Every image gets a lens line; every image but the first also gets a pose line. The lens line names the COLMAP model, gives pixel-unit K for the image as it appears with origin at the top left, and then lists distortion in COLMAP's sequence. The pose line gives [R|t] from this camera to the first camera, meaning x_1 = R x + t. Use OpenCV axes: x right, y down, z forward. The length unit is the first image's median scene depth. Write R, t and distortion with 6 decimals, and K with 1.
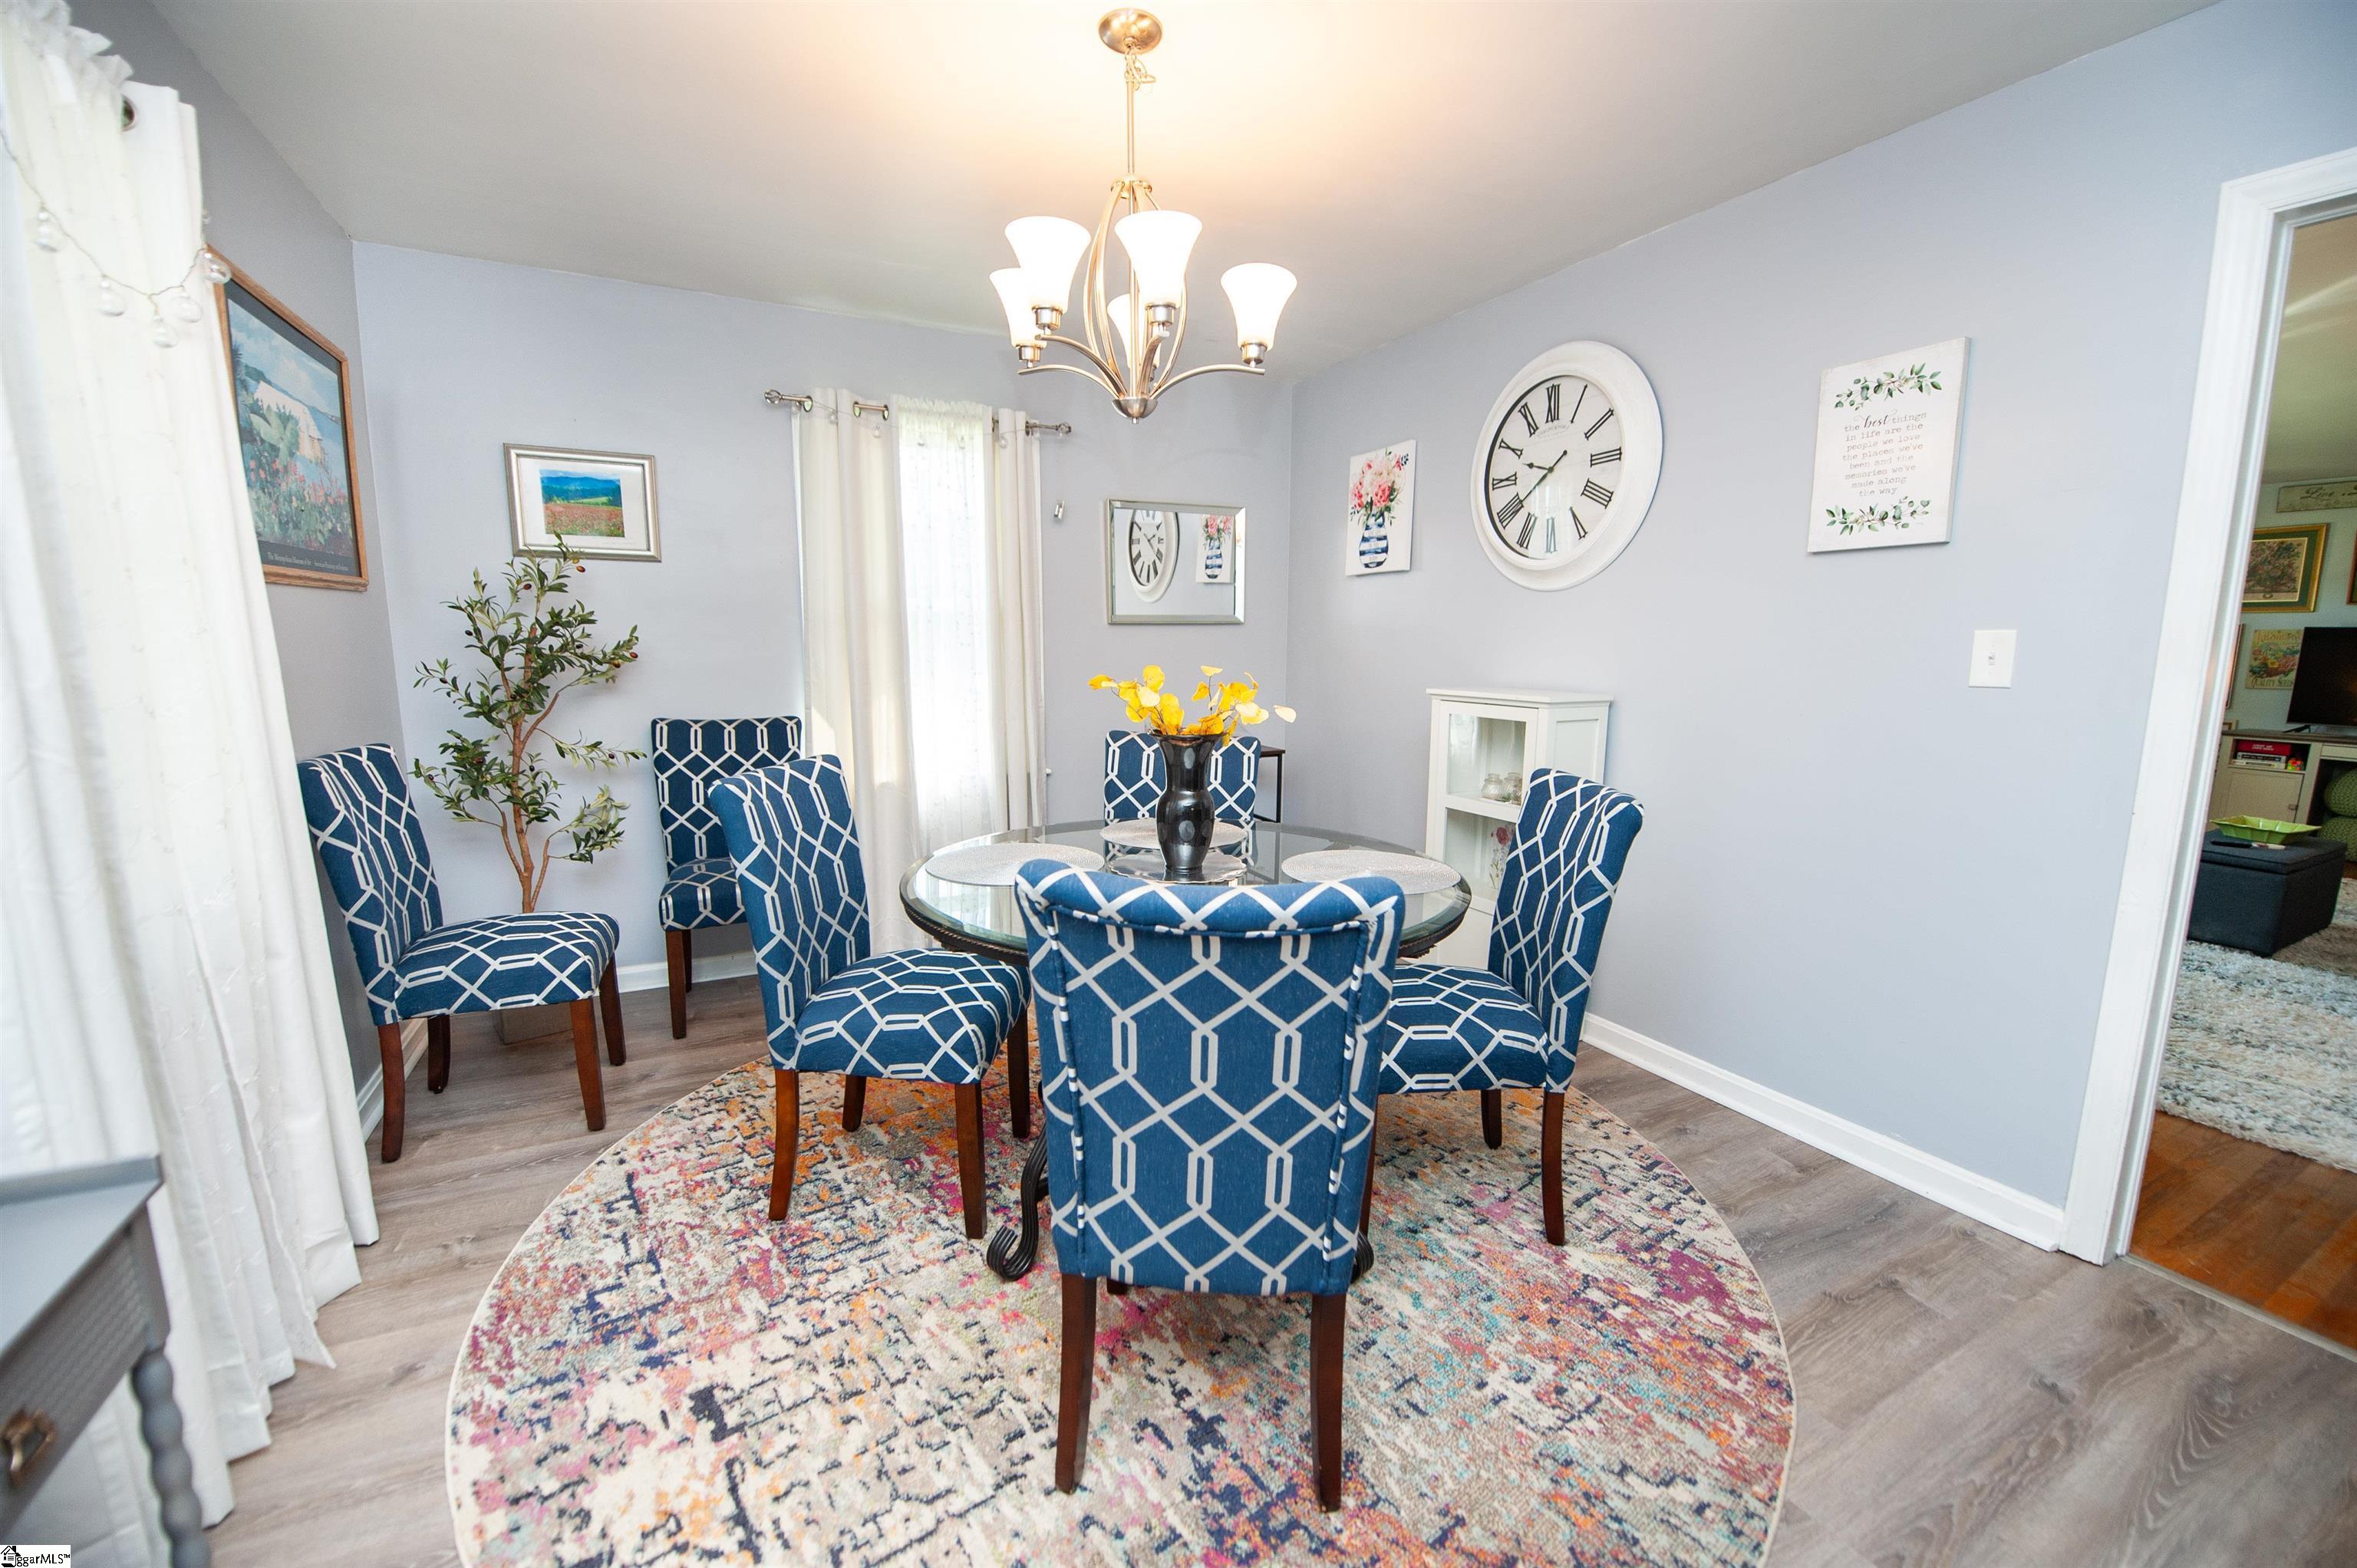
lens RADIAL K [[933.6, 0, 1184.1], [0, 933.6, 786.3], [0, 0, 1]] dist [-0.016777, -0.002529]
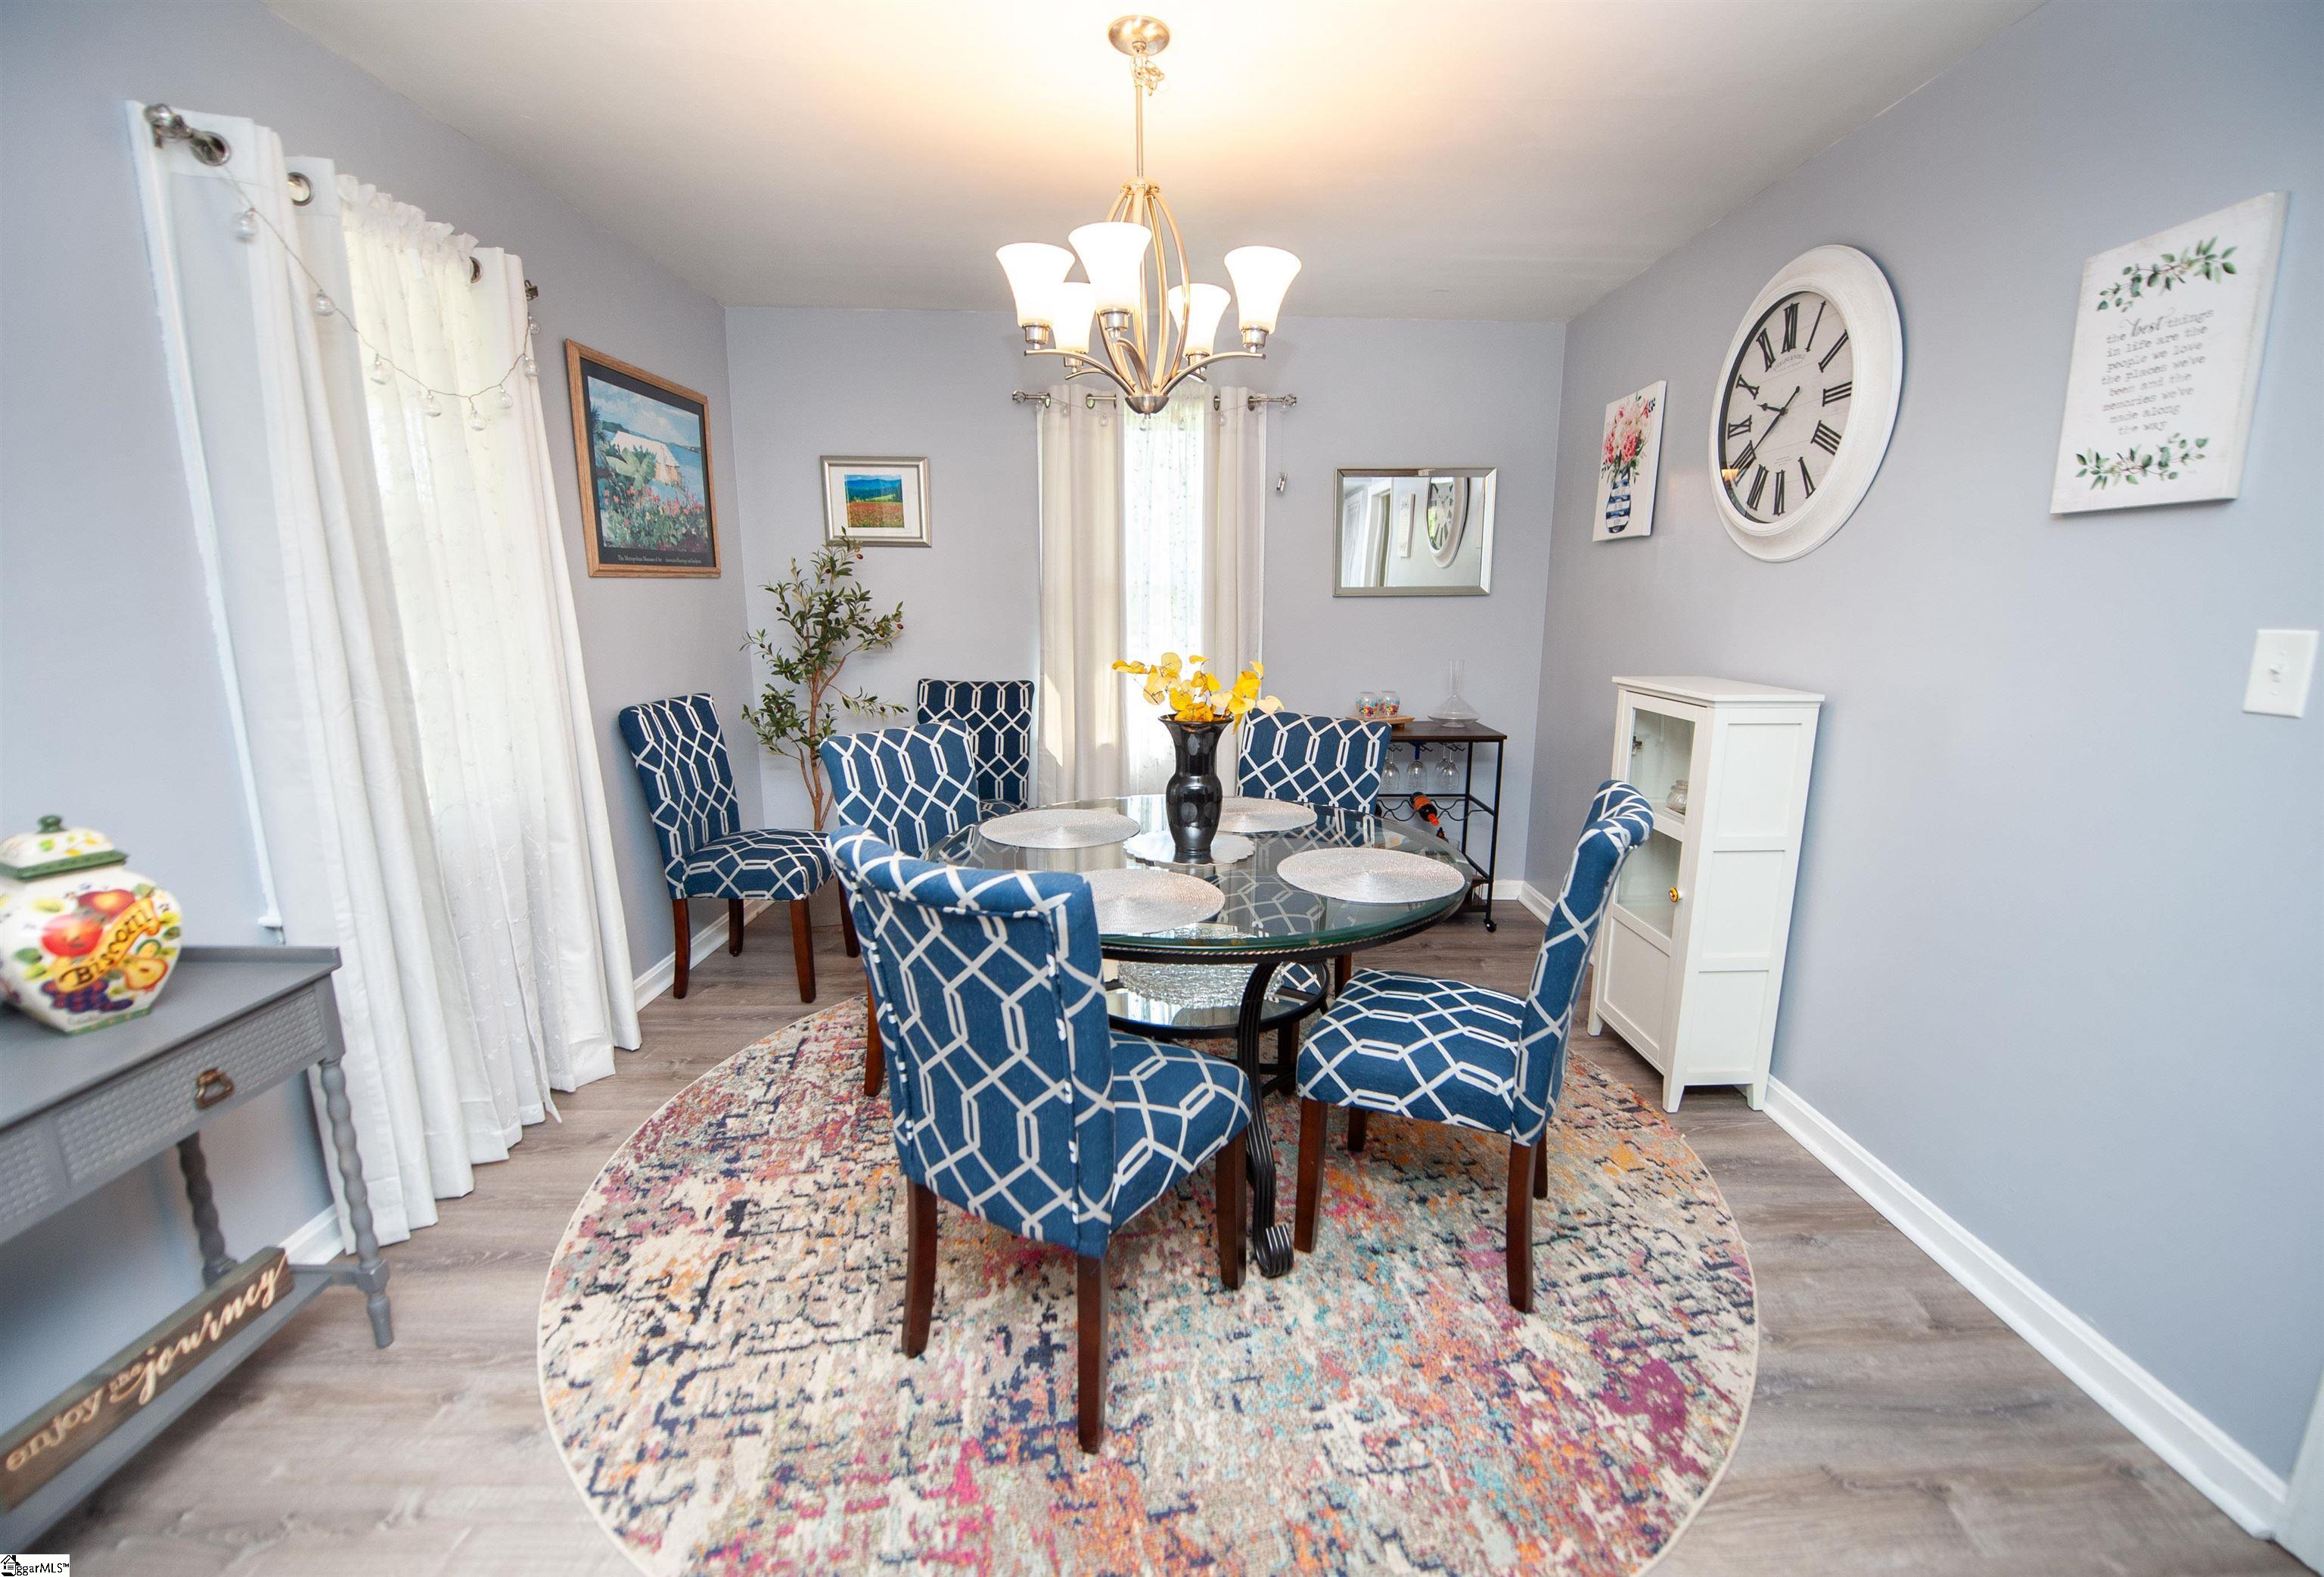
lens RADIAL K [[944.2, 0, 1162.0], [0, 944.2, 788.5], [0, 0, 1]] dist [-0.014628, -0.003384]
pose [[0.903587, 0.083161, -0.420256, 0.403998], [-0.065156, 0.996243, 0.057048, -0.036825], [0.423421, -0.024166, 0.905610, 0.039409]]
